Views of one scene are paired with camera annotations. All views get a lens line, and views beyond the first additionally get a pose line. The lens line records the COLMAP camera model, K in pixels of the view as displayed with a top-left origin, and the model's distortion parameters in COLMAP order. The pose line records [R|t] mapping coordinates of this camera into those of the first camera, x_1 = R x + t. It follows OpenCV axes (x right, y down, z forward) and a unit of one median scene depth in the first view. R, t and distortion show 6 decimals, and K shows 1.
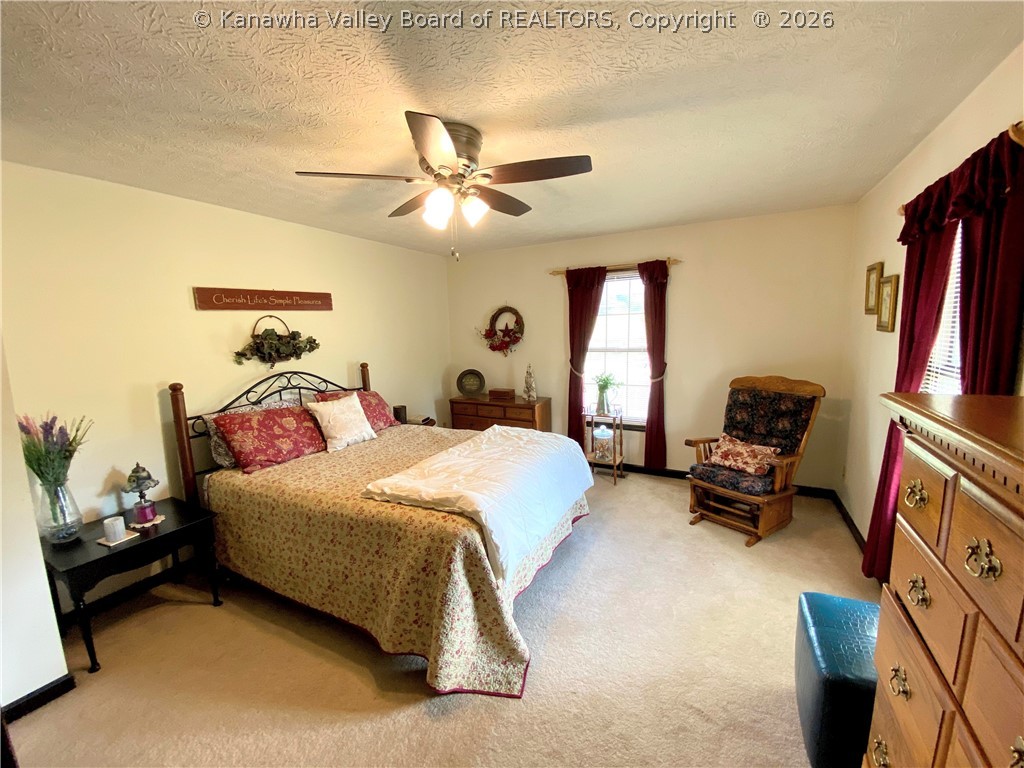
lens RADIAL K [[424.8, 0, 512.0], [0, 424.8, 384.0], [0, 0, 1]] dist [0.061645, -0.041297]
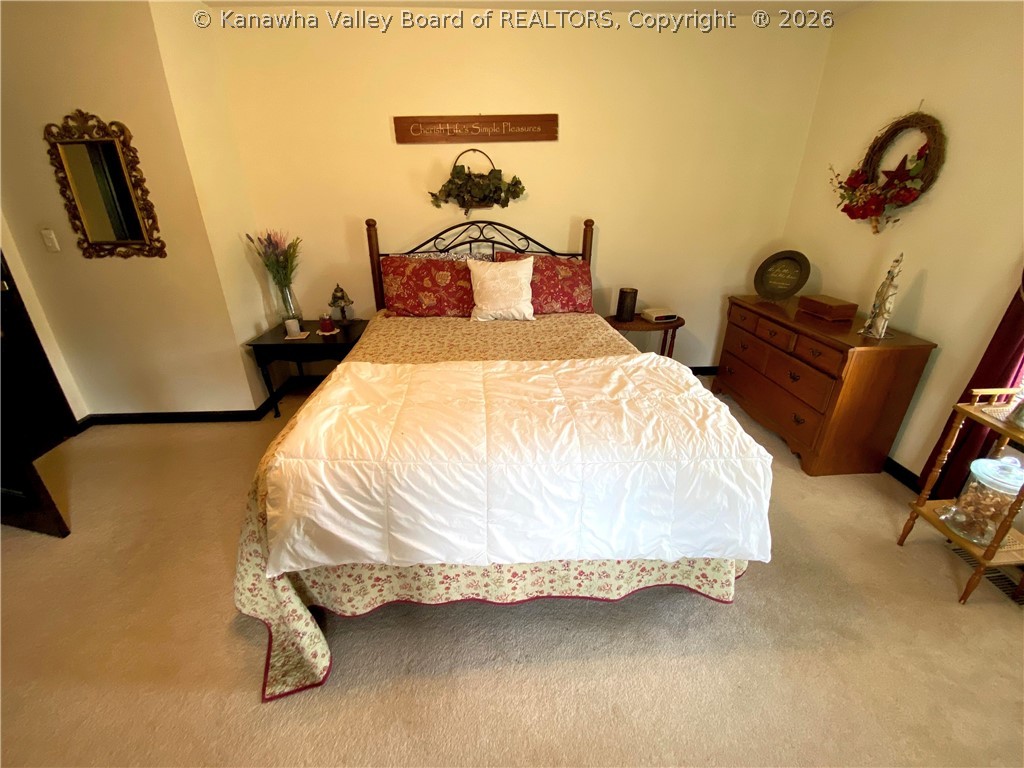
lens RADIAL K [[424.8, 0, 512.0], [0, 424.8, 384.0], [0, 0, 1]] dist [0.061645, -0.041297]
pose [[0.499483, 0.379244, -0.778904, 0.334149], [-0.129249, 0.921650, 0.365864, -0.050296], [0.856628, -0.082070, 0.509365, 0.580173]]
